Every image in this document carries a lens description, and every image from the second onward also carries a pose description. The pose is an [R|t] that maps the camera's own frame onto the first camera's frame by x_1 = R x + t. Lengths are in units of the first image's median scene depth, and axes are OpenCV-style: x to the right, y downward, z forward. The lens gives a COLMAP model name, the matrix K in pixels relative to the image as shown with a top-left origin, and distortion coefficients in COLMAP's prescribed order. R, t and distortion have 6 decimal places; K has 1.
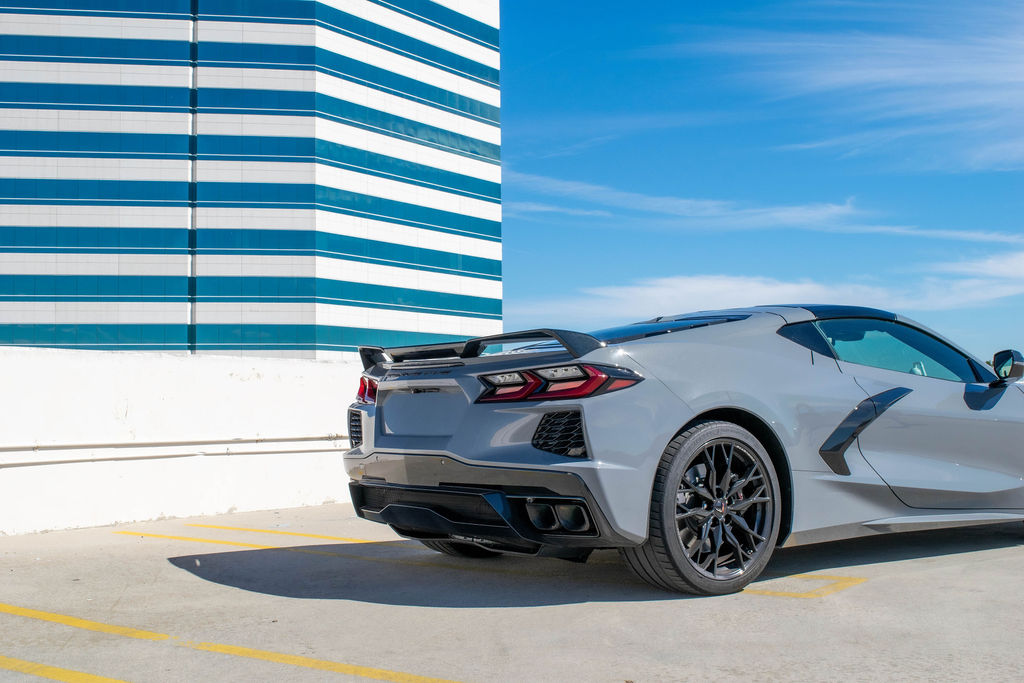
lens RADIAL K [[1298.1, 0, 512.0], [0, 1298.1, 341.5], [0, 0, 1]] dist [-0.033893, -0.014864]
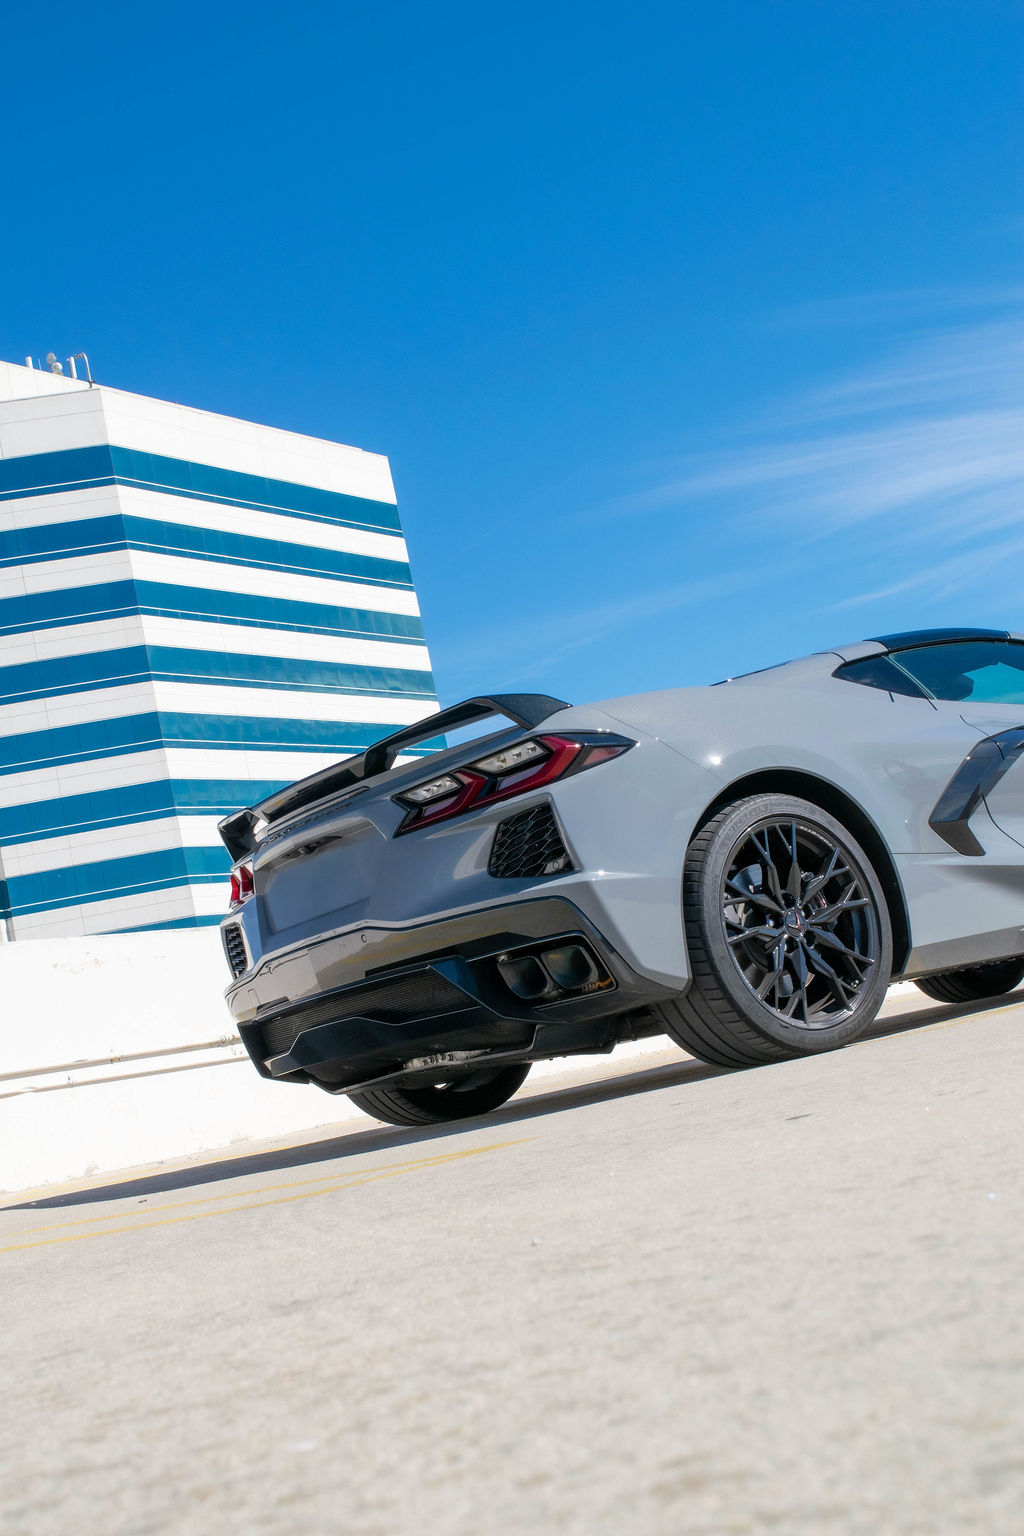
lens RADIAL K [[1948.8, 0, 512.0], [0, 1948.8, 768.0], [0, 0, 1]] dist [-0.026703, -0.023552]
pose [[0.980651, -0.194680, 0.020586, 0.015944], [0.195765, 0.975174, -0.103492, 0.124738], [0.000073, 0.105520, 0.994417, 0.016833]]
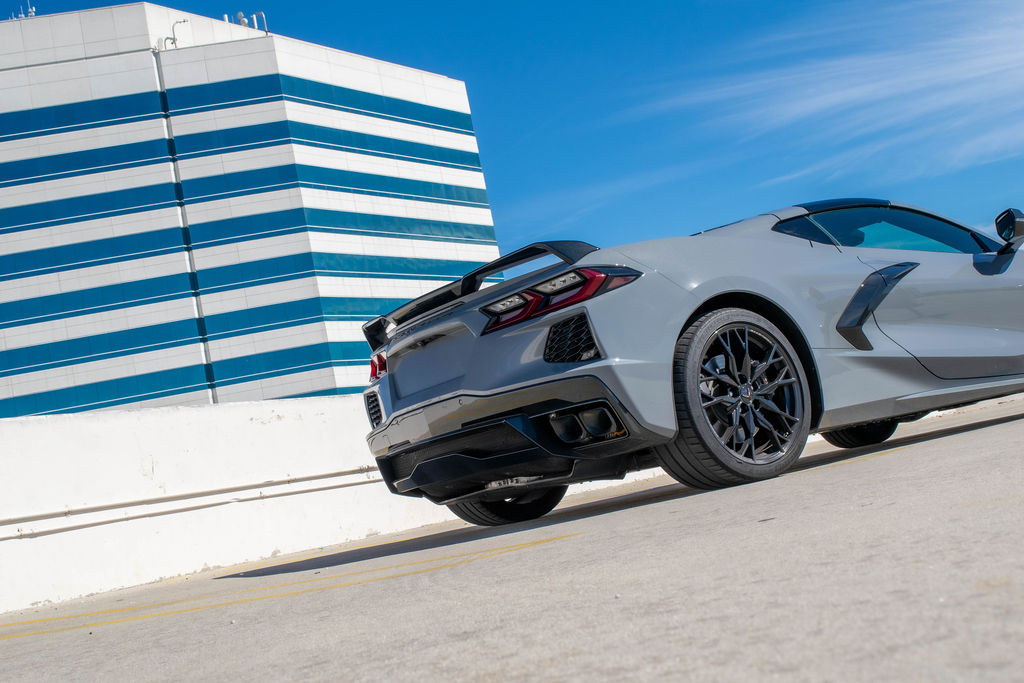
lens RADIAL K [[1298.1, 0, 512.0], [0, 1298.1, 341.5], [0, 0, 1]] dist [-0.033893, -0.014864]
pose [[0.981826, -0.189400, -0.012034, 0.005441], [0.188121, 0.979646, -0.070023, 0.123652], [0.025051, 0.066487, 0.997473, 0.012545]]
